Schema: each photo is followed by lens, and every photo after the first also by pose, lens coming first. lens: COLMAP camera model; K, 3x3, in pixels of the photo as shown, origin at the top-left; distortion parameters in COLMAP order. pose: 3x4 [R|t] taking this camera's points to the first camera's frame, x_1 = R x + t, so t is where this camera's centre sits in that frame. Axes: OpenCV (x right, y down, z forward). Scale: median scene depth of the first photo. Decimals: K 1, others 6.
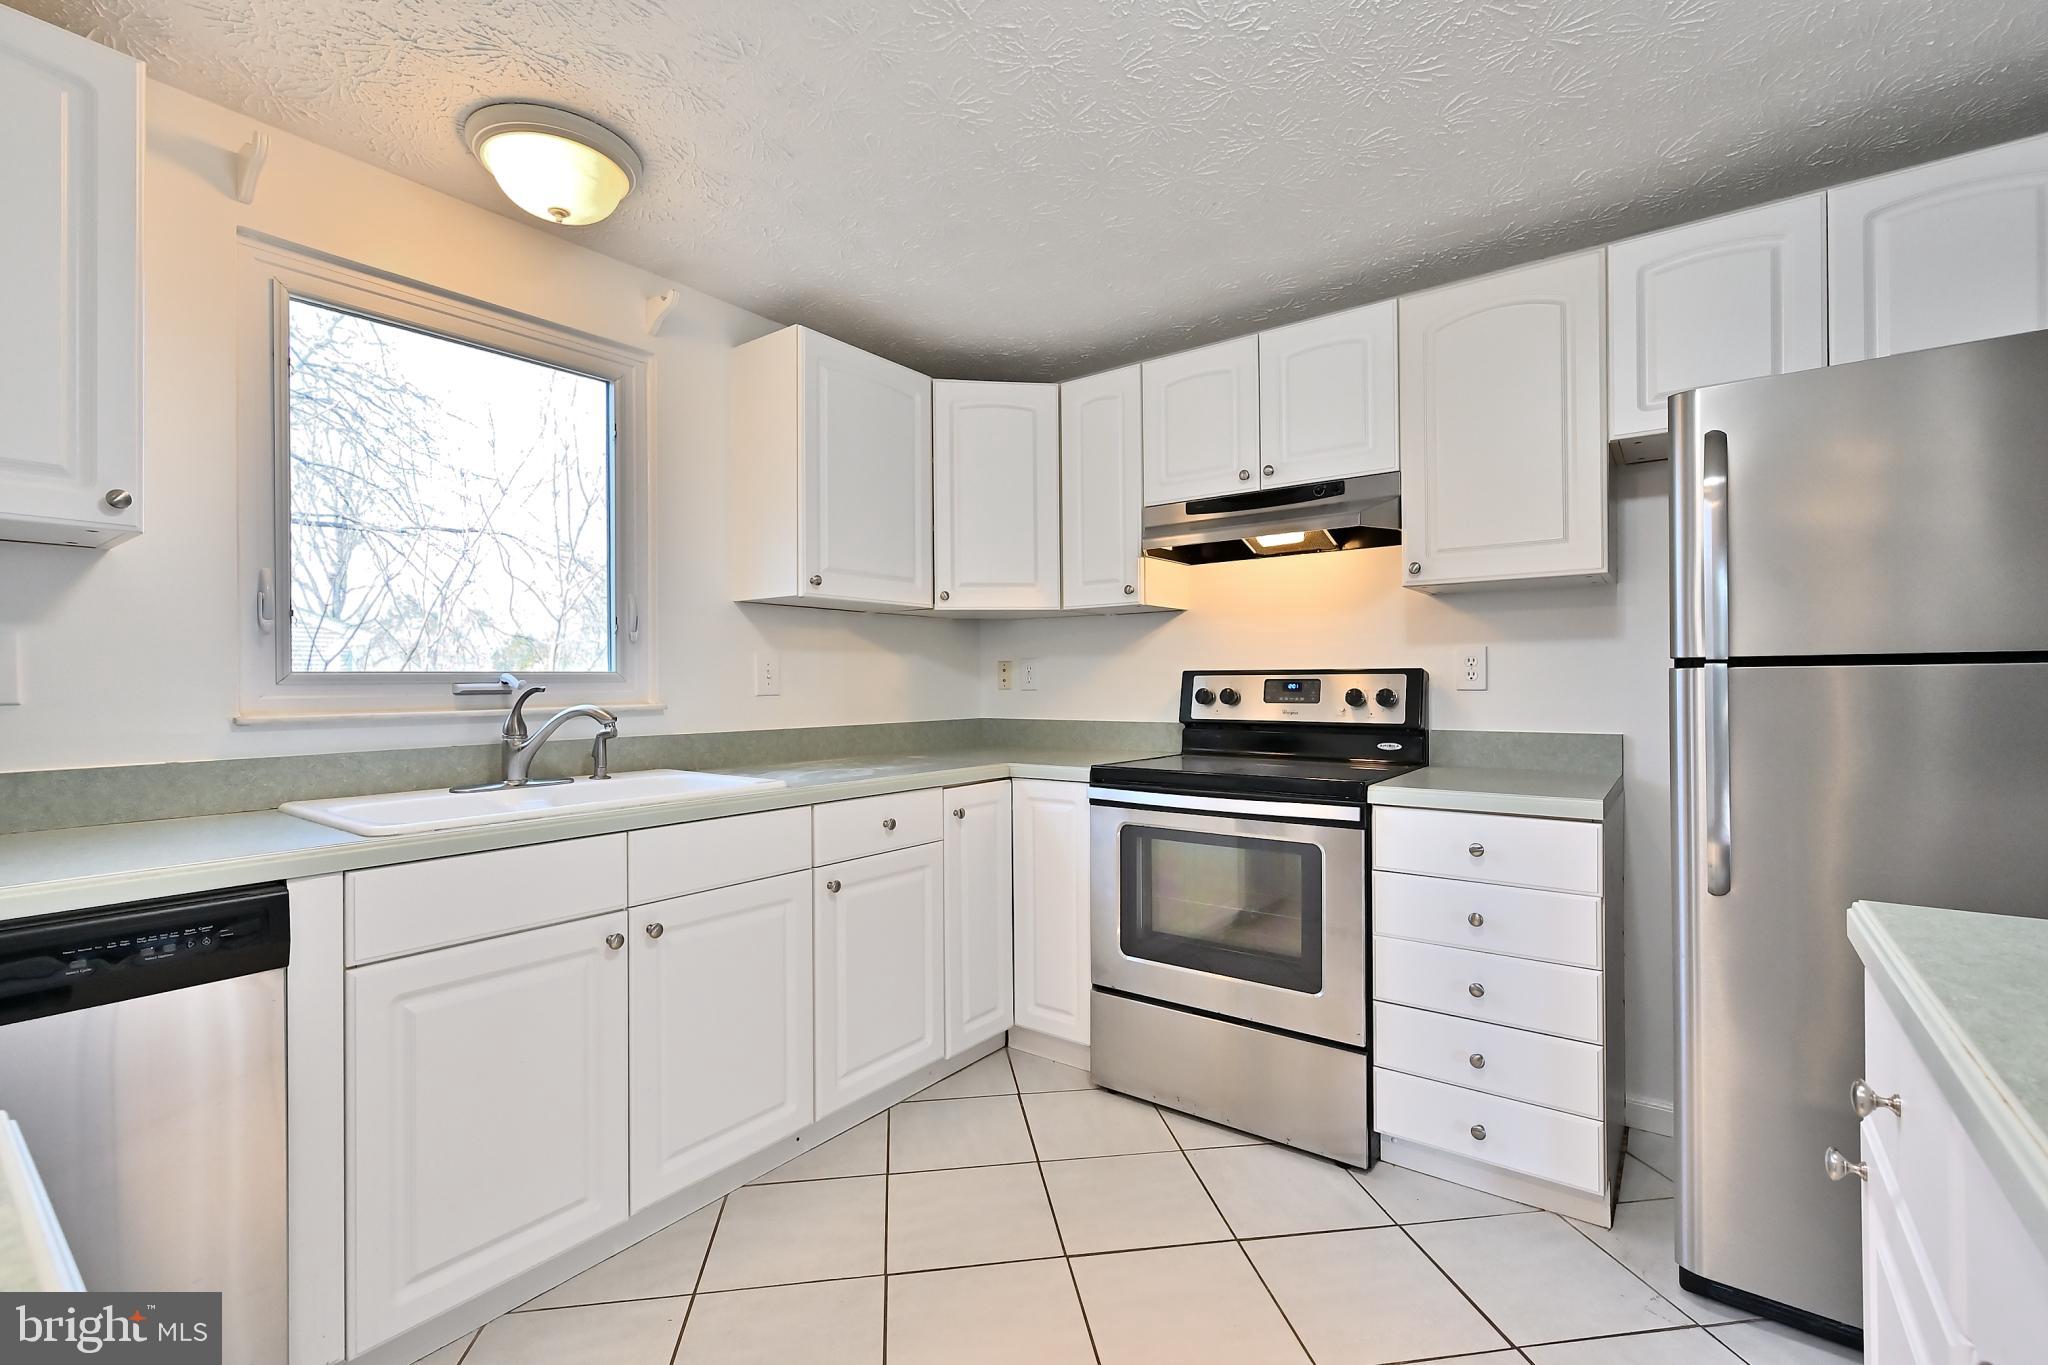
lens RADIAL K [[889.8, 0, 1024.2], [0, 889.8, 677.5], [0, 0, 1]] dist [0.000944, -0.000055]
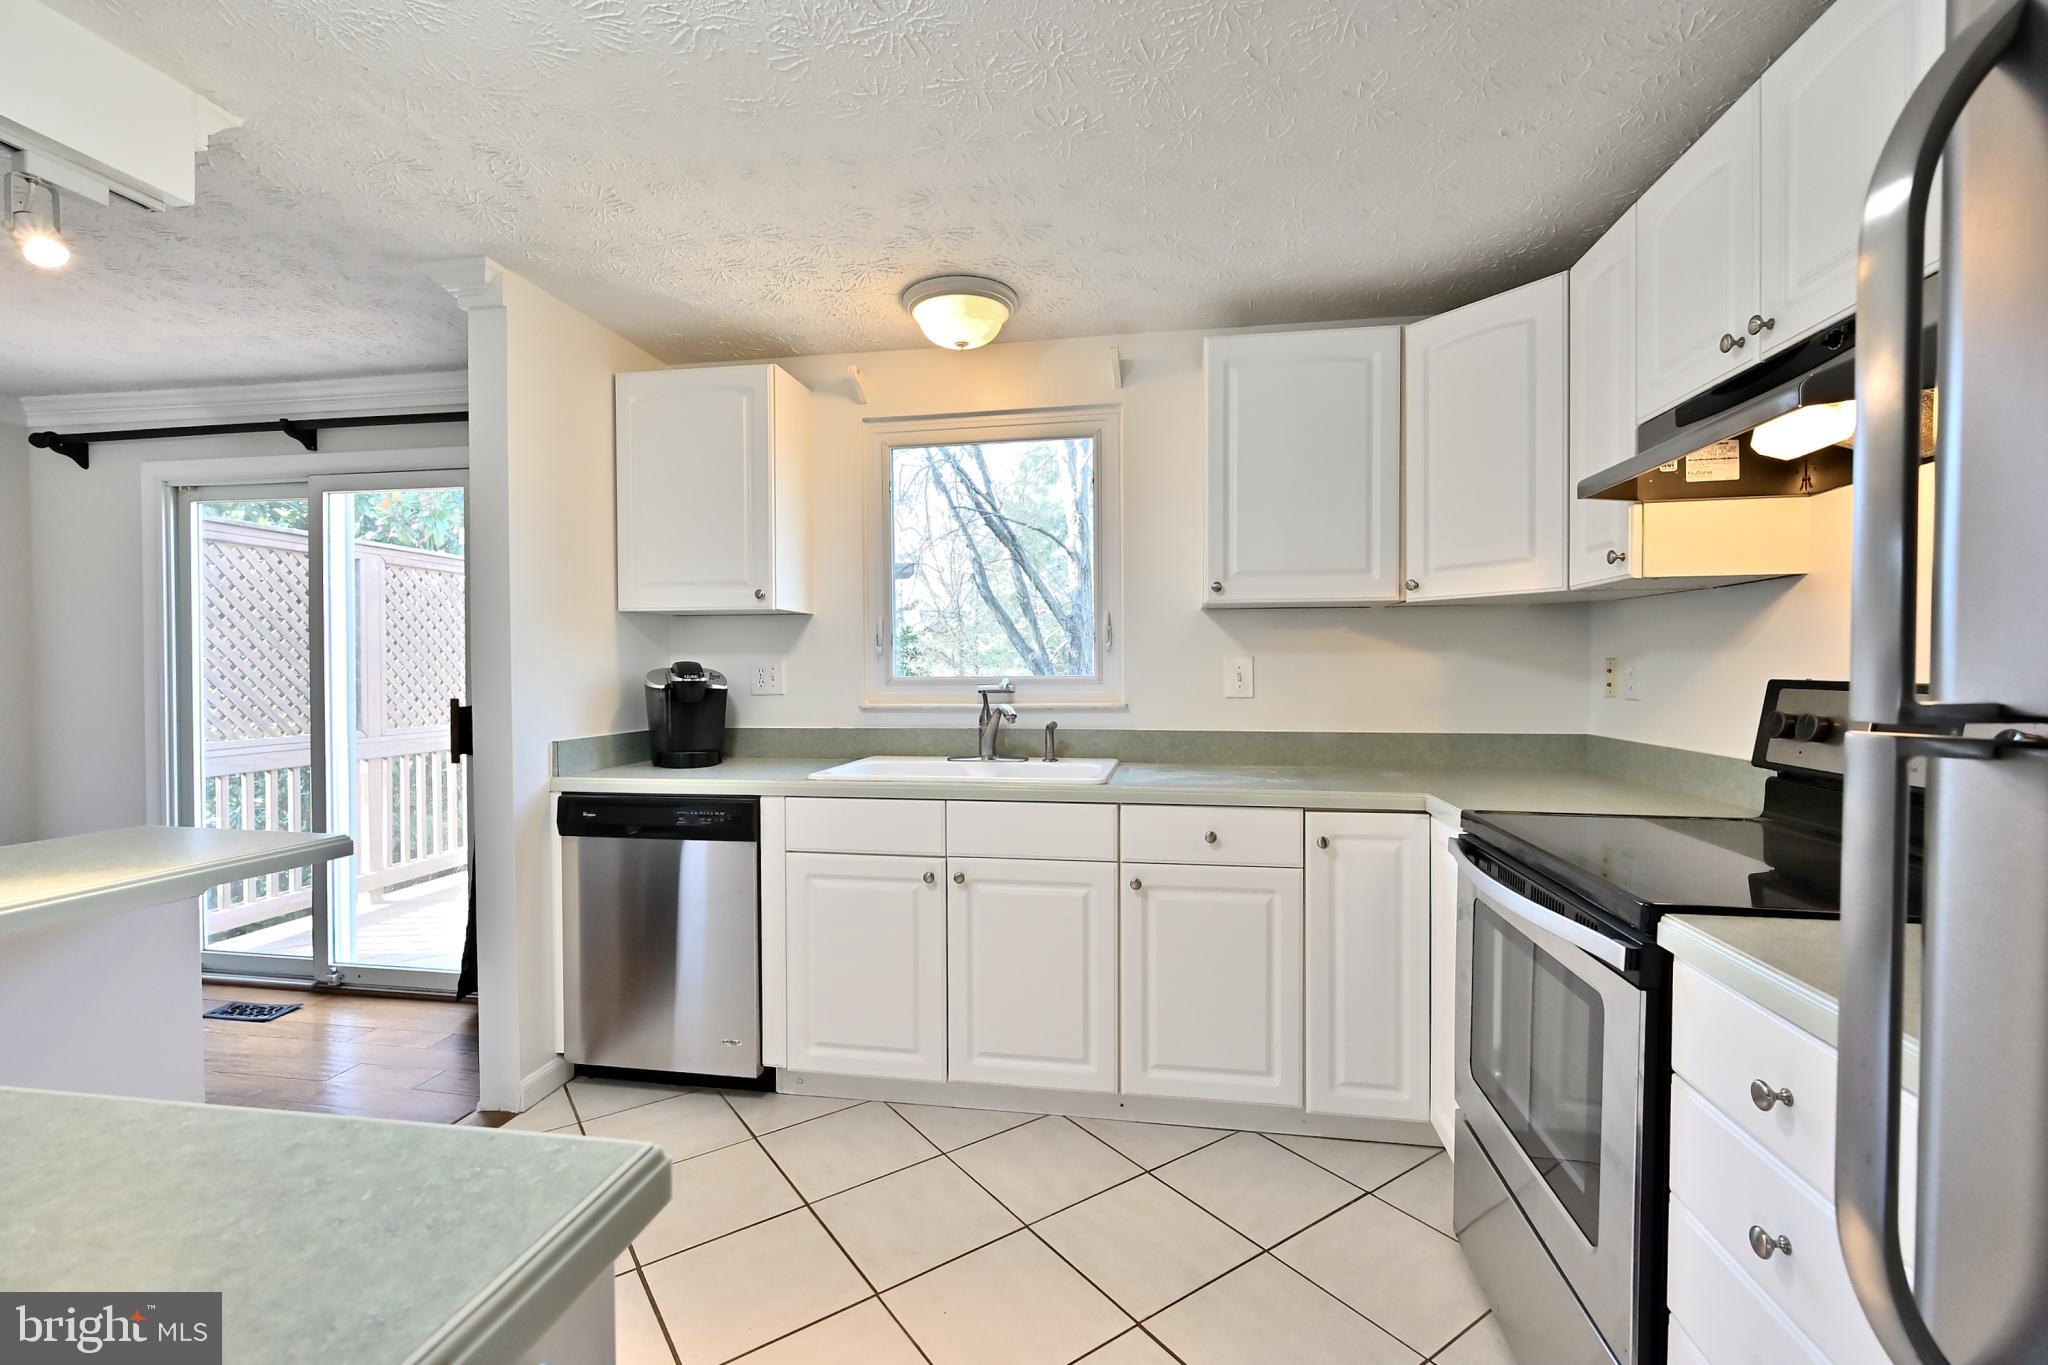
lens RADIAL K [[890.8, 0, 1024.0], [0, 890.8, 682.5], [0, 0, 1]] dist [0.001973, -0.000037]
pose [[0.455267, 0.020707, -0.890114, 0.556529], [0.006994, 0.999615, 0.026832, -0.028875], [0.890328, -0.018441, 0.454947, 0.337403]]
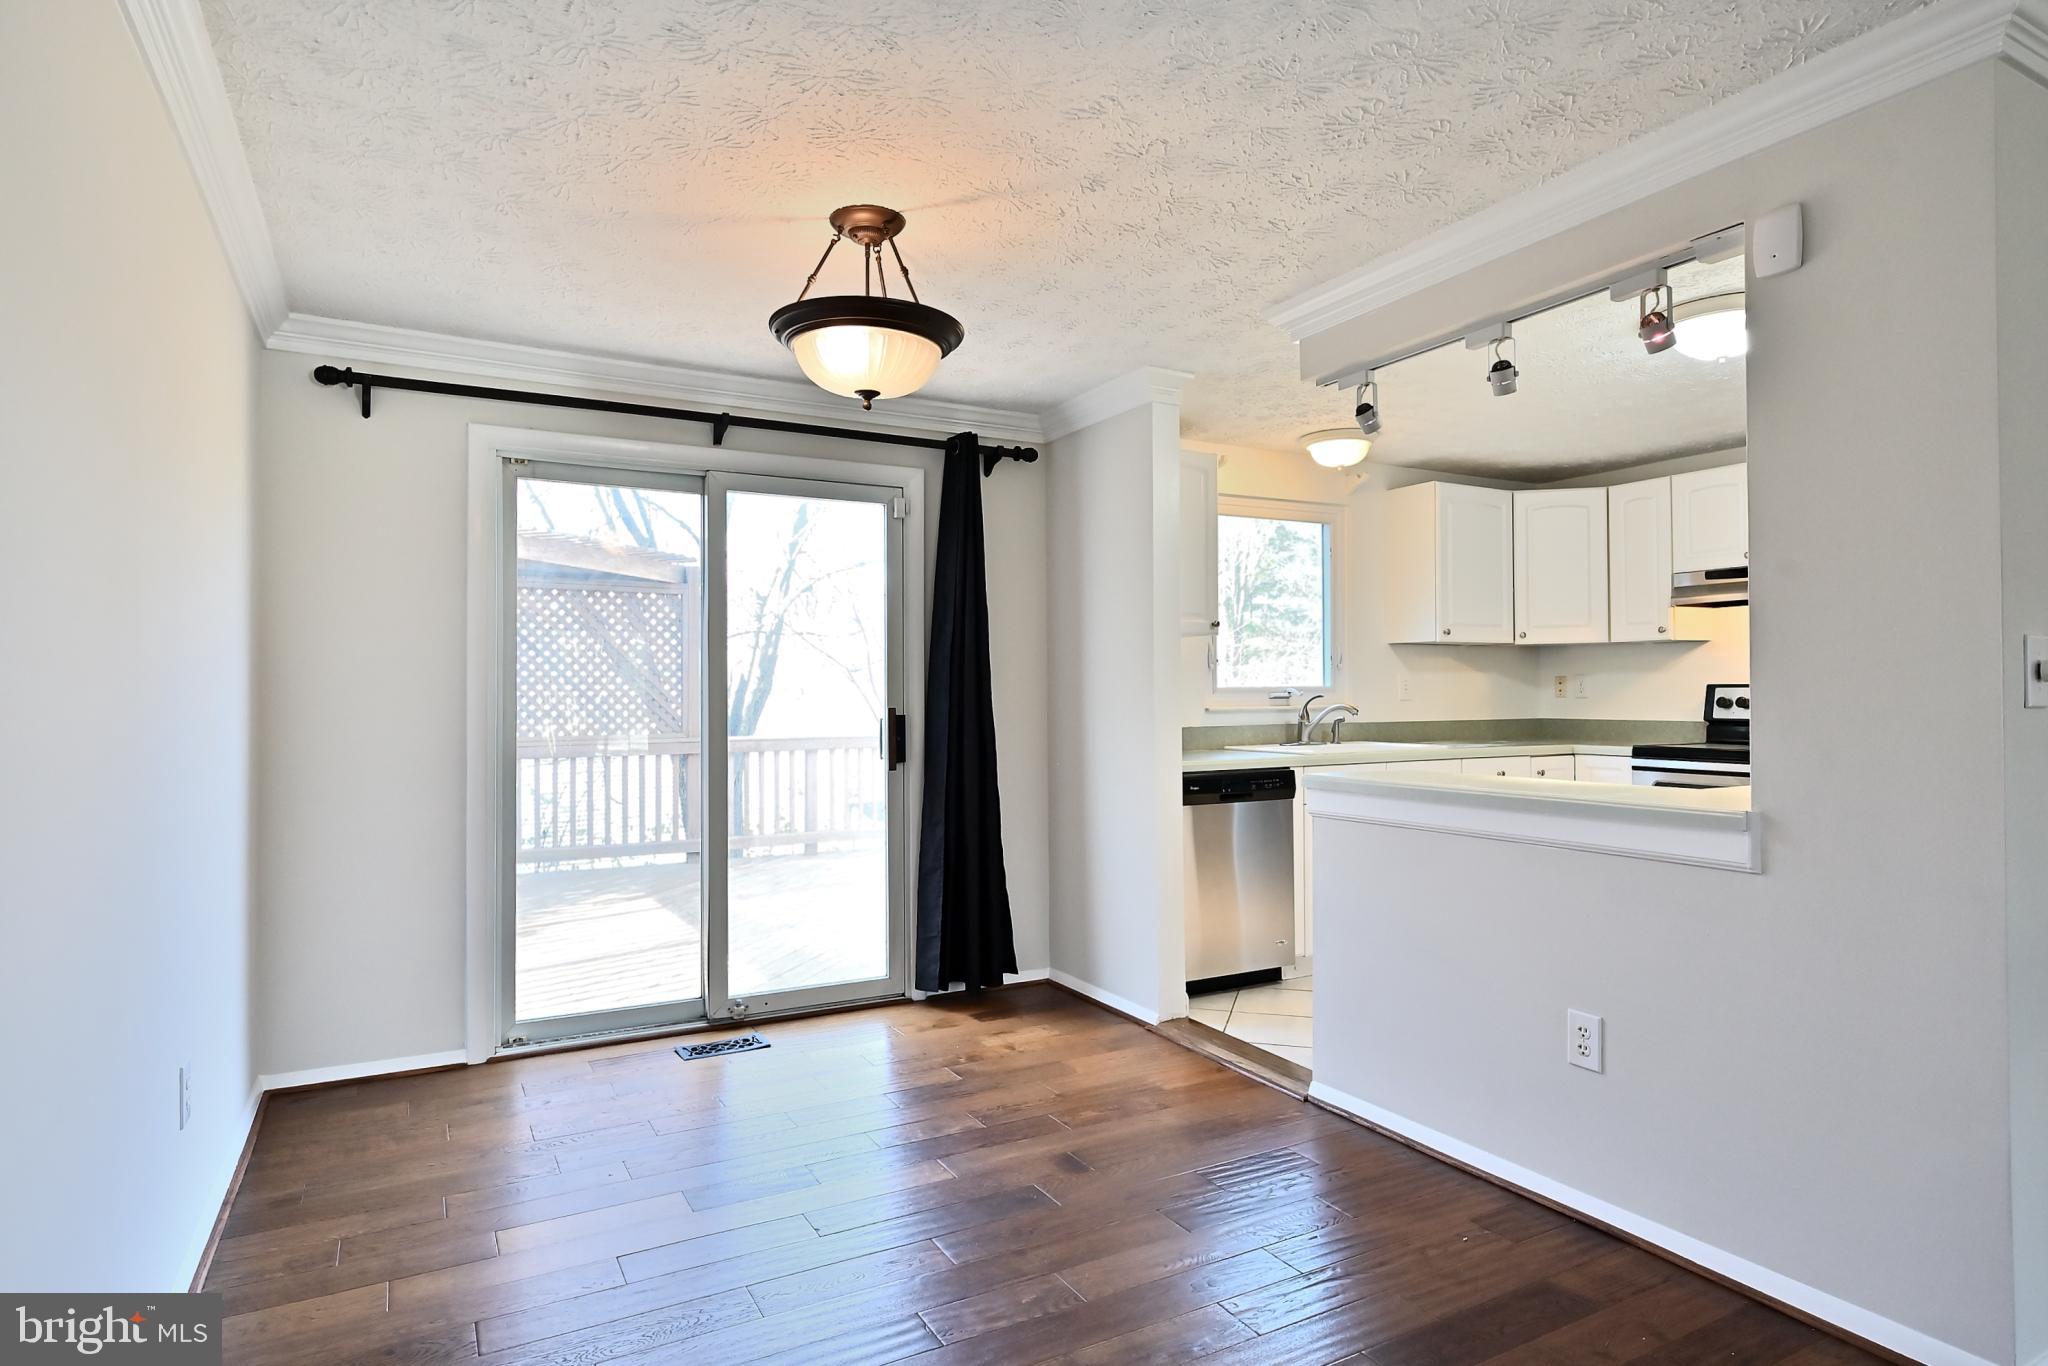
lens RADIAL K [[1116.8, 0, 1018.1], [0, 1116.8, 681.8], [0, 0, 1]] dist [-0.000698, 0.000087]
pose [[0.909406, -0.002459, -0.415902, -0.091293], [0.002296, 0.999997, -0.000892, -0.014417], [0.415902, -0.000144, 0.909409, -1.238328]]
